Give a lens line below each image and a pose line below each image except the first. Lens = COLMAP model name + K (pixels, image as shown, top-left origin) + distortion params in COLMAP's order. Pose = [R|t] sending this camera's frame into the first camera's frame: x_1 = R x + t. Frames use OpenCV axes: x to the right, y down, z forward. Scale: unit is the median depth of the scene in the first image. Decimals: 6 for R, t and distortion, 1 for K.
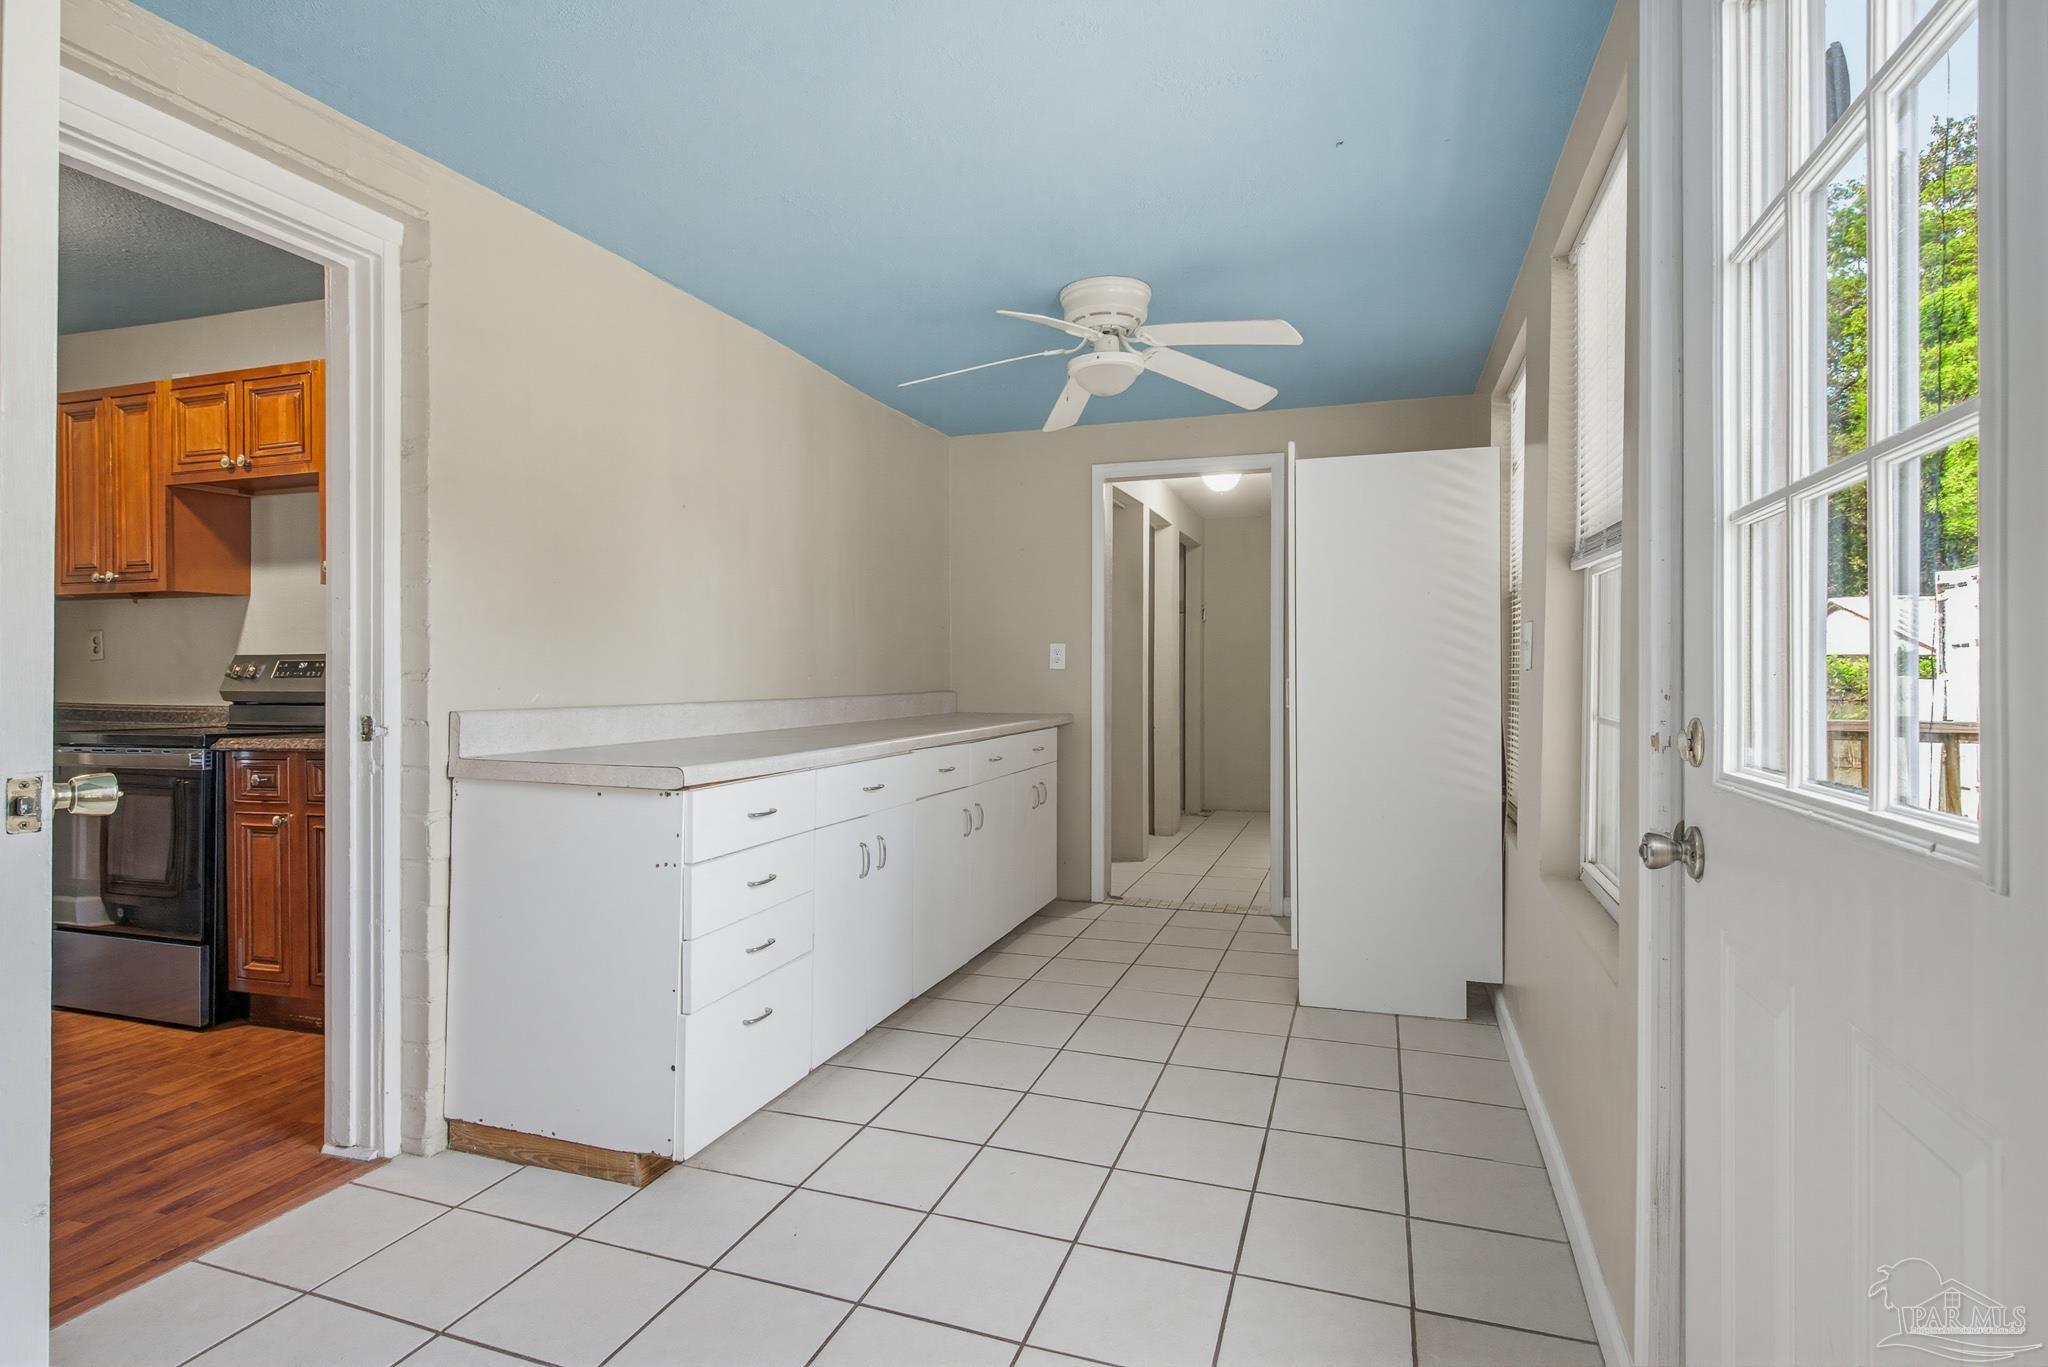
lens RADIAL K [[1027.5, 0, 1024.0], [0, 1027.5, 683.5], [0, 0, 1]] dist [0.003953, 0.000116]
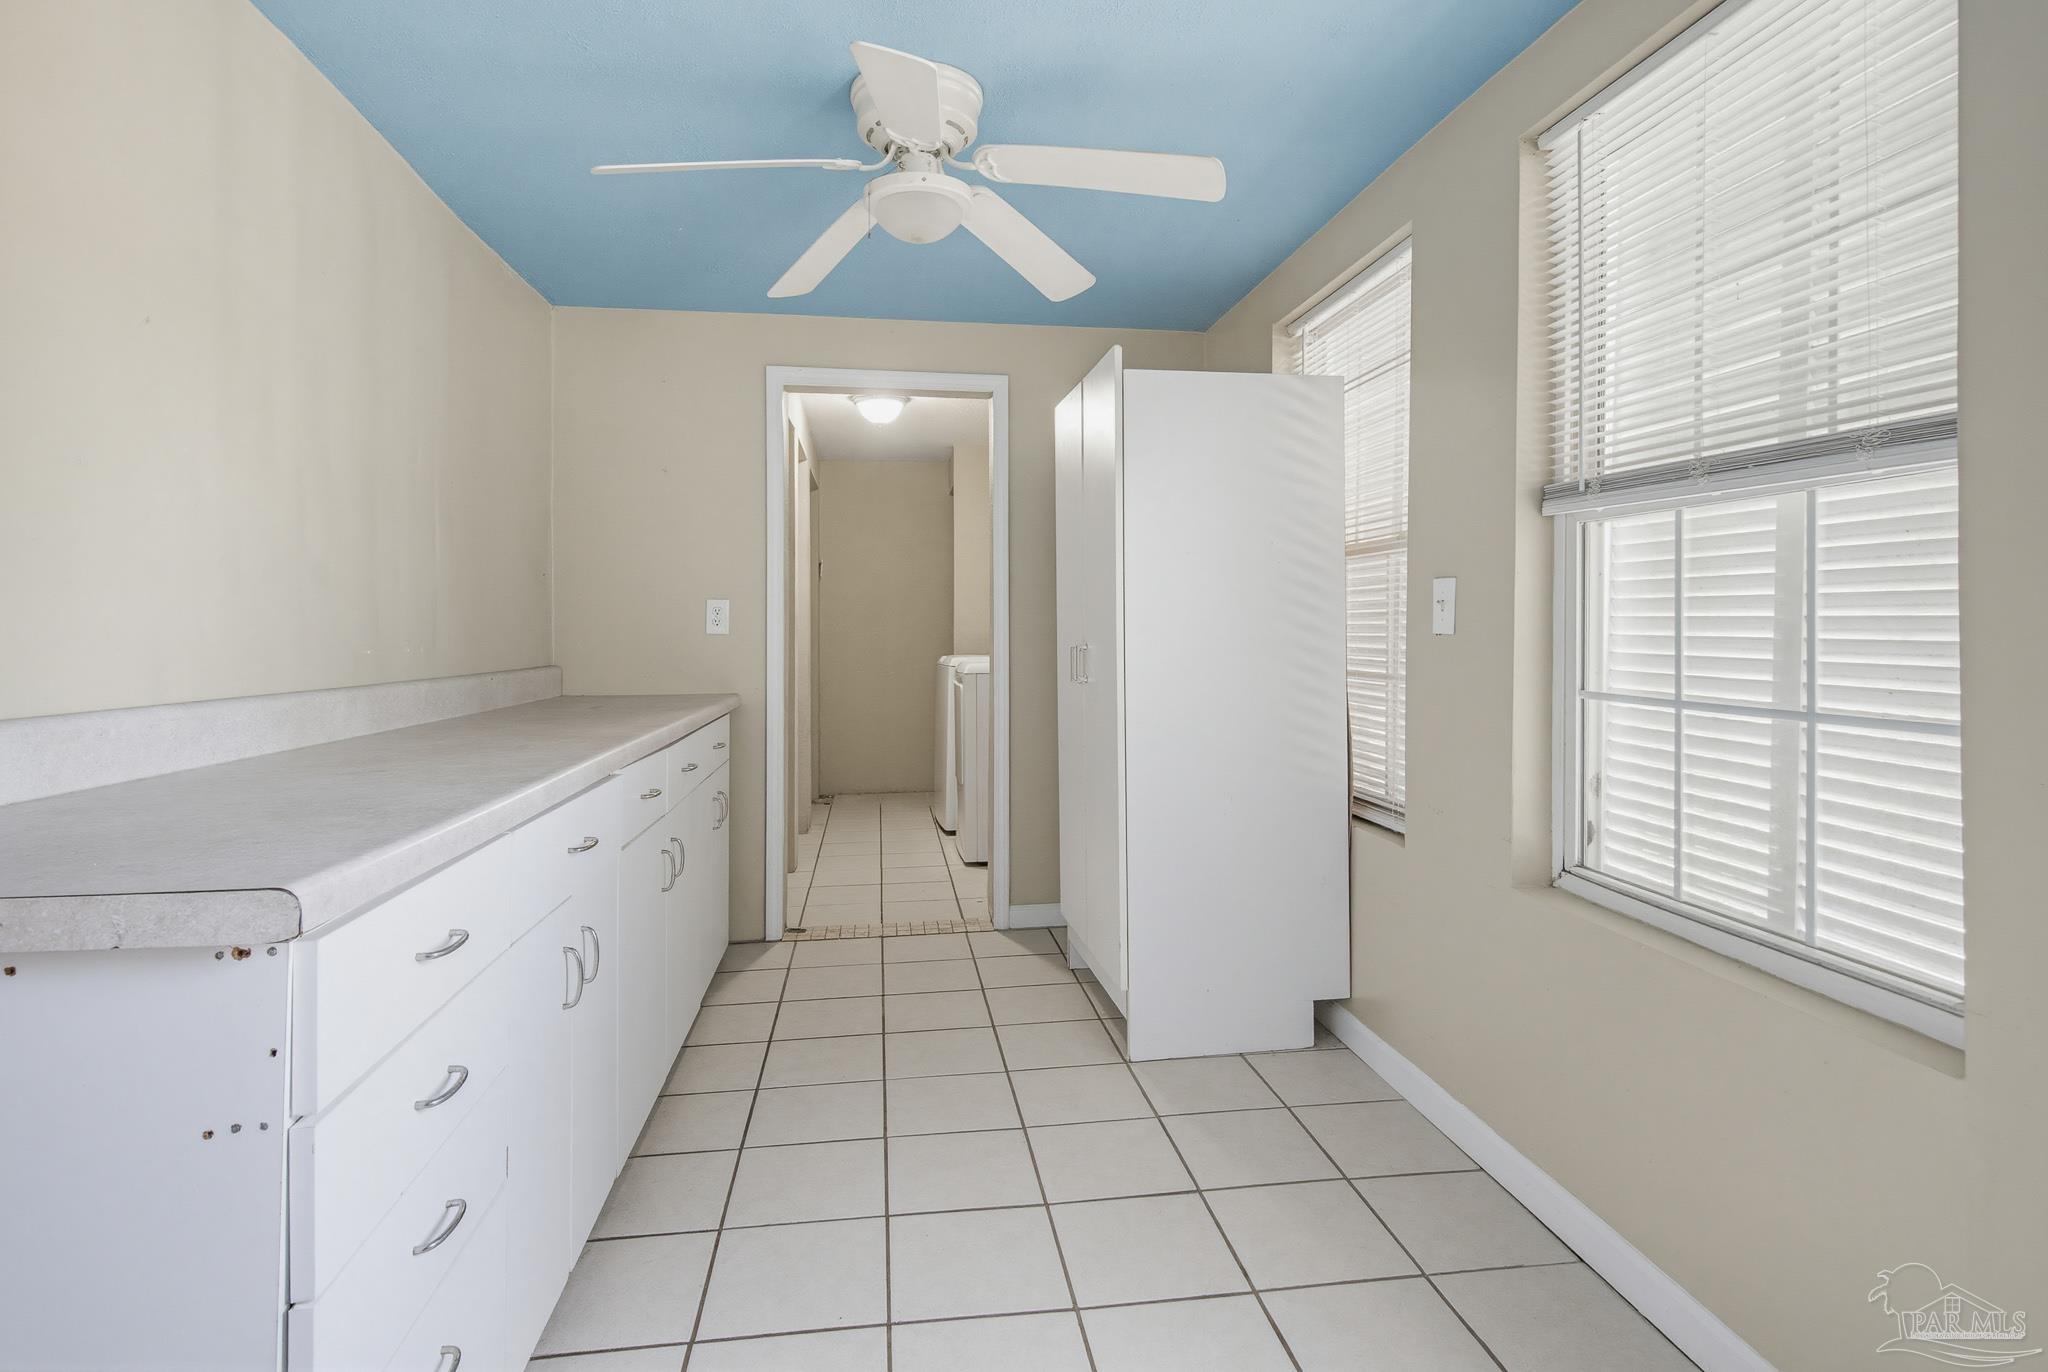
lens RADIAL K [[1055.1, 0, 1029.3], [0, 1055.1, 634.8], [0, 0, 1]] dist [-0.001362, -0.000058]
pose [[0.890663, -0.003357, 0.454651, -0.172414], [0.007945, 0.999935, -0.008182, -0.008041], [-0.454594, 0.010900, 0.890632, 0.325334]]
